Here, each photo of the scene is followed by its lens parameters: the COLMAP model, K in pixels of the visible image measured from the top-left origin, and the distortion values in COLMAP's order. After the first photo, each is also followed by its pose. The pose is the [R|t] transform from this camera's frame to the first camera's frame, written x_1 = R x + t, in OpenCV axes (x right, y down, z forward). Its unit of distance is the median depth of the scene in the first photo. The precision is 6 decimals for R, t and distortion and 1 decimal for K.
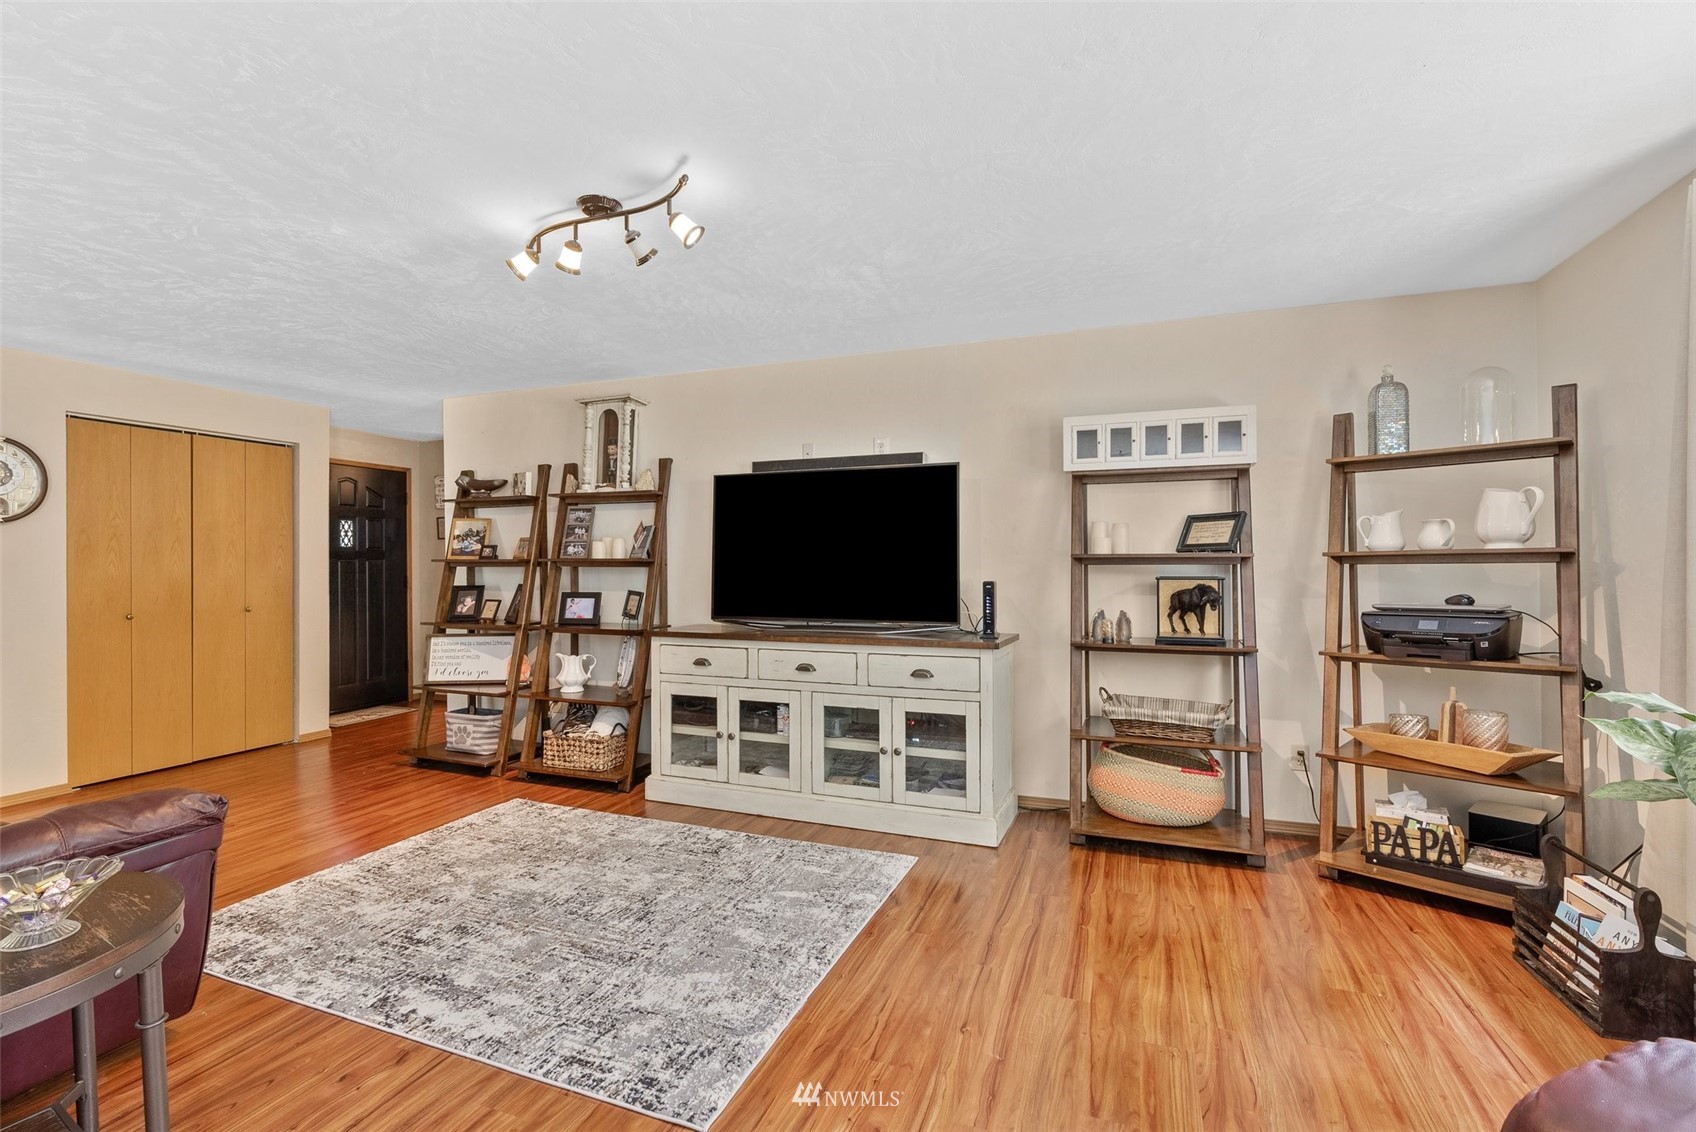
lens RADIAL K [[773.6, 0, 836.8], [0, 773.6, 564.0], [0, 0, 1]] dist [-0.003988, 0.000153]
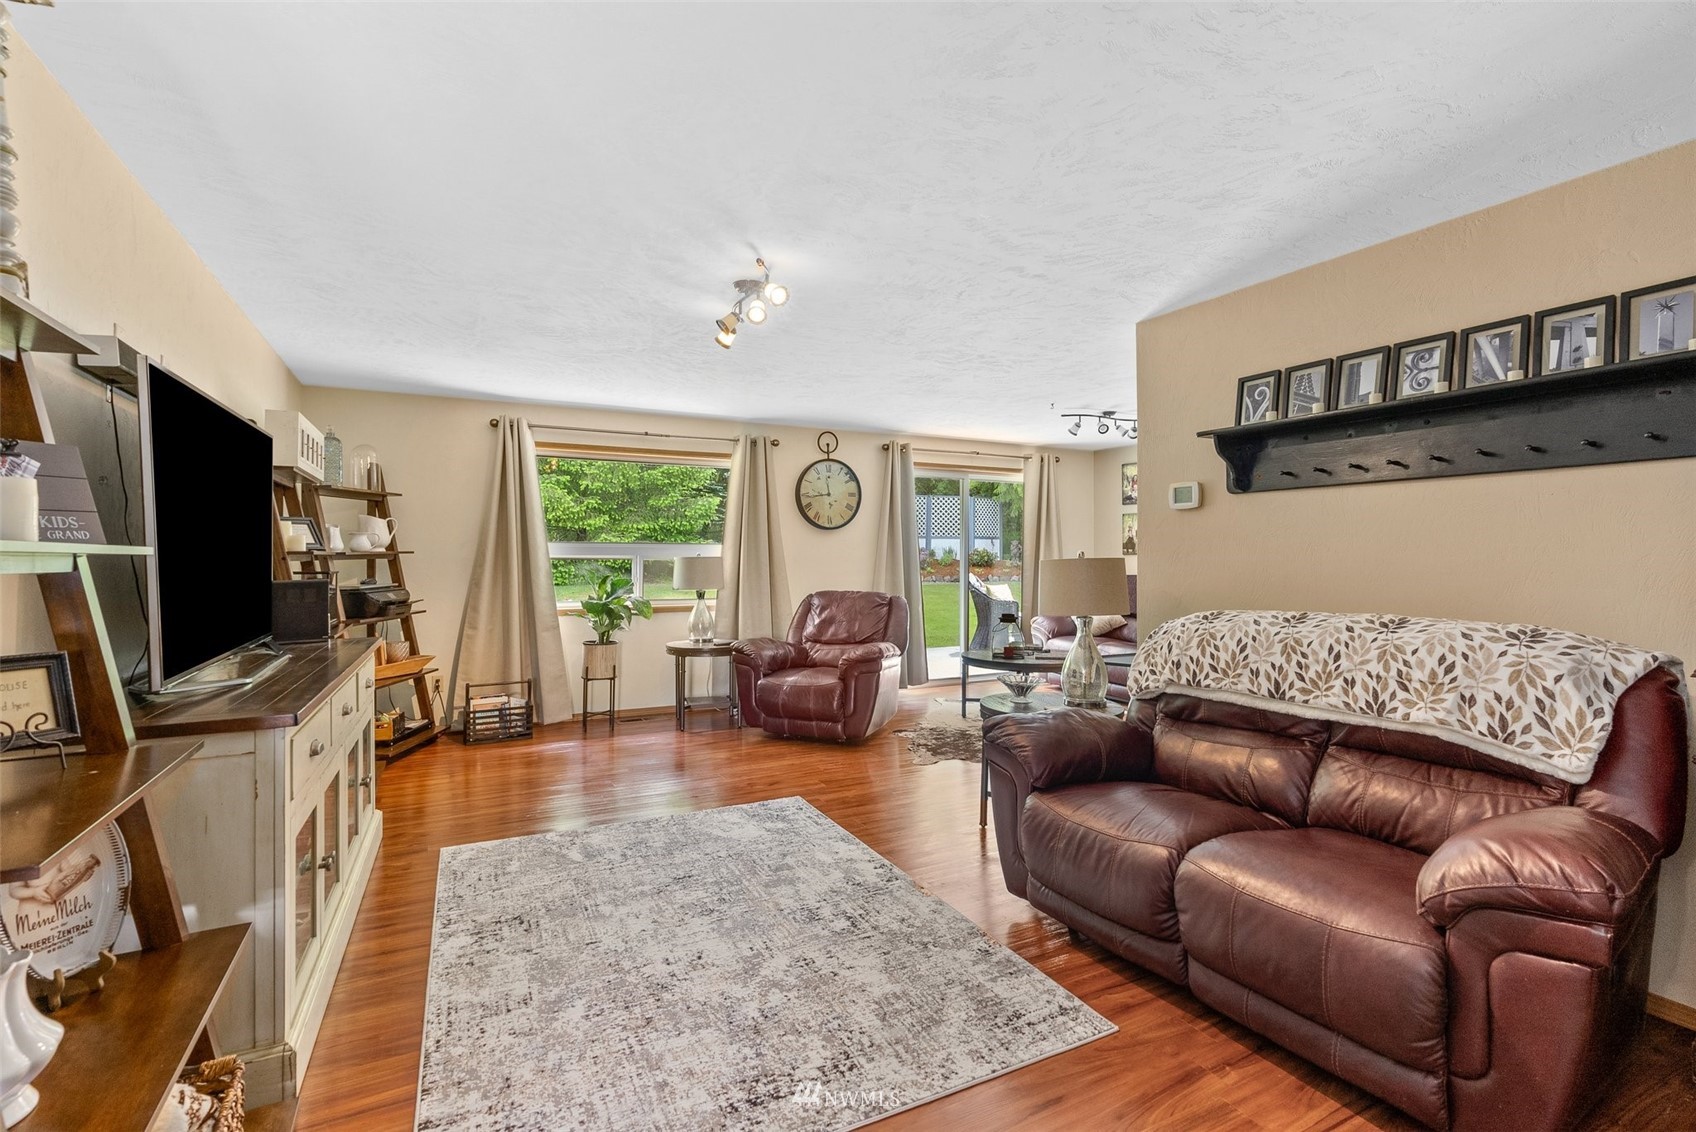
lens RADIAL K [[773.6, 0, 847.5], [0, 773.6, 564.6], [0, 0, 1]] dist [-0.003988, 0.000153]
pose [[-0.754676, -0.004255, 0.656084, -1.081086], [0.001874, 0.999961, 0.008642, -0.004083], [-0.656095, 0.007751, -0.754639, 1.574833]]
